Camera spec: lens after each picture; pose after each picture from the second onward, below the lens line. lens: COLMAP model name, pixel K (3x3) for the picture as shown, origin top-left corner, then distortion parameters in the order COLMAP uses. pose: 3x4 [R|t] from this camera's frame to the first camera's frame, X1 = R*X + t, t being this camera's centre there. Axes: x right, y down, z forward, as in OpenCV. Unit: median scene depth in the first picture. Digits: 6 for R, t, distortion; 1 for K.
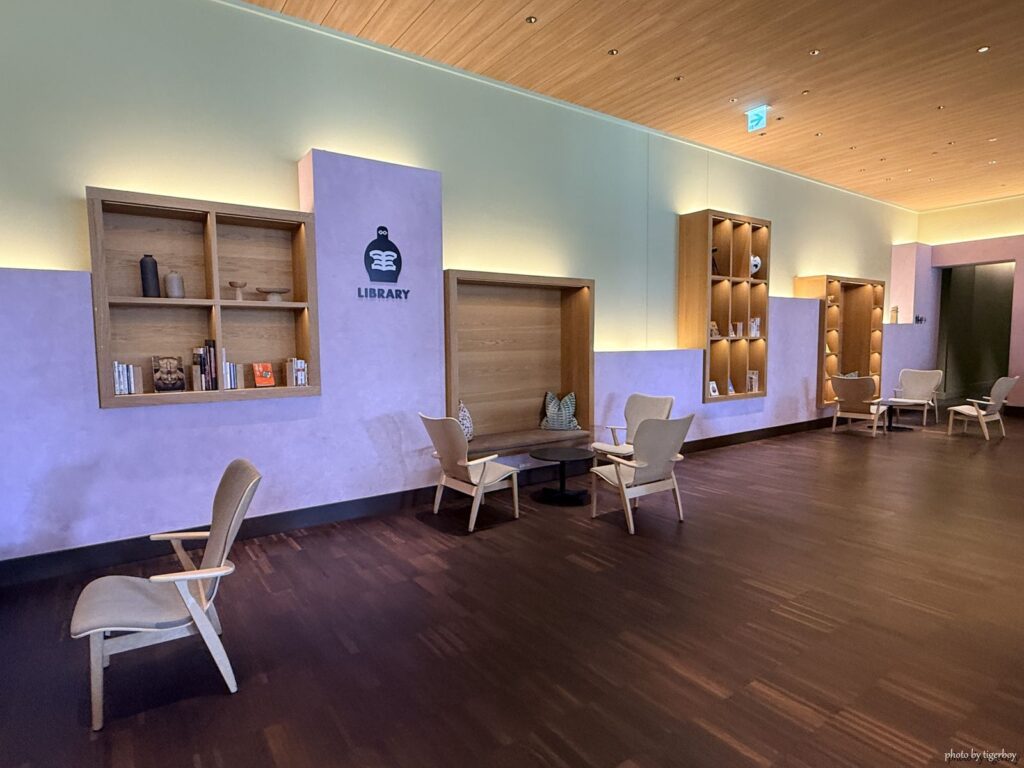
lens RADIAL K [[561.7, 0, 516.7], [0, 561.7, 384.4], [0, 0, 1]] dist [-0.003899, -0.001003]
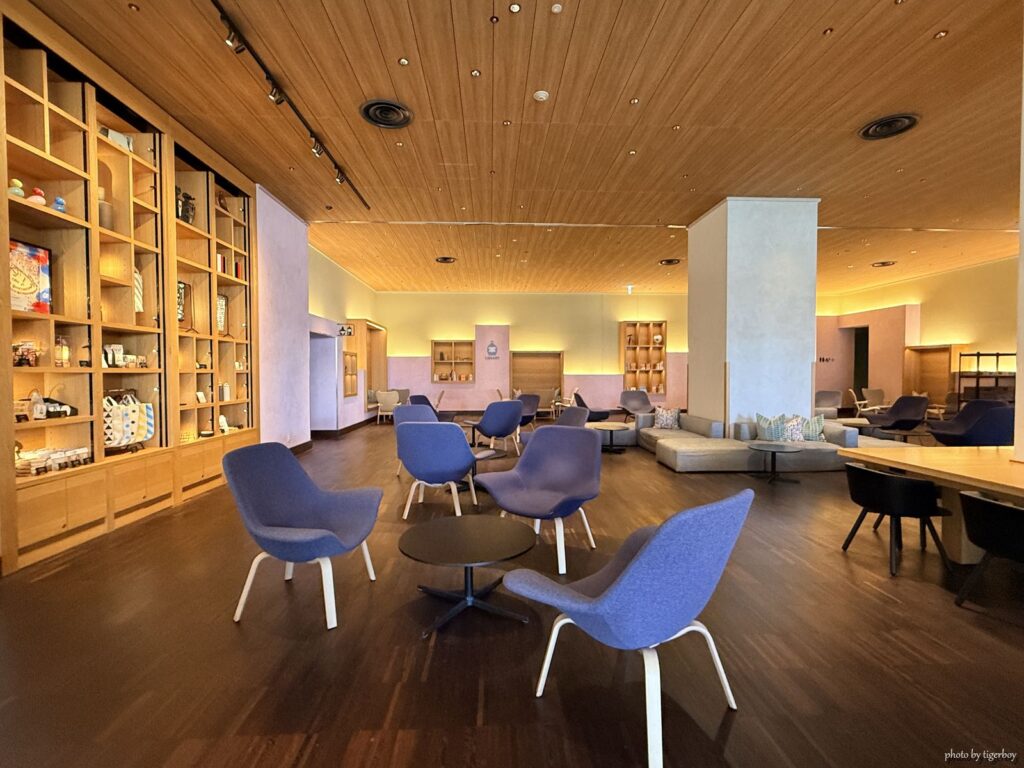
lens RADIAL K [[473.9, 0, 511.7], [0, 473.9, 384.9], [0, 0, 1]] dist [0.005387, -0.000163]
pose [[0.835550, 0.022659, -0.548946, 1.788785], [-0.048371, 0.998303, -0.032418, 0.130665], [0.547280, 0.053640, 0.835229, -1.759955]]
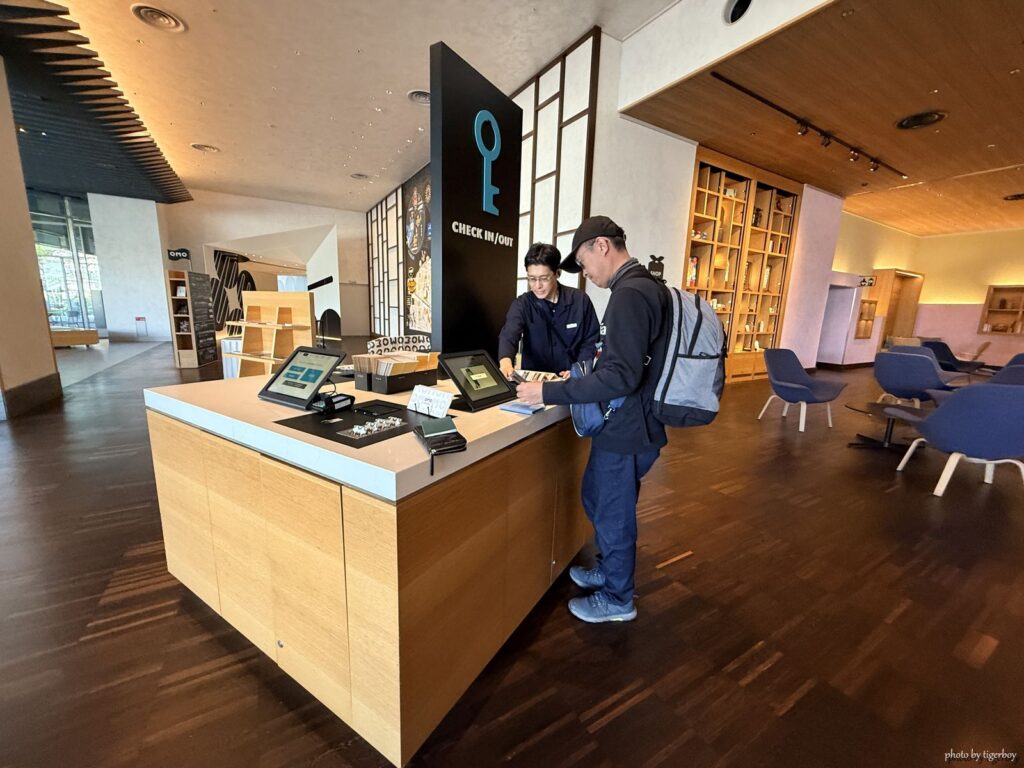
lens RADIAL K [[410.6, 0, 513.0], [0, 410.6, 386.3], [0, 0, 1]] dist [-0.000950, -0.000738]
pose [[-0.074387, 0.193918, -0.978193, 2.380687], [-0.106402, 0.973768, 0.201132, 0.156168], [0.991537, 0.119044, -0.051803, -2.091133]]
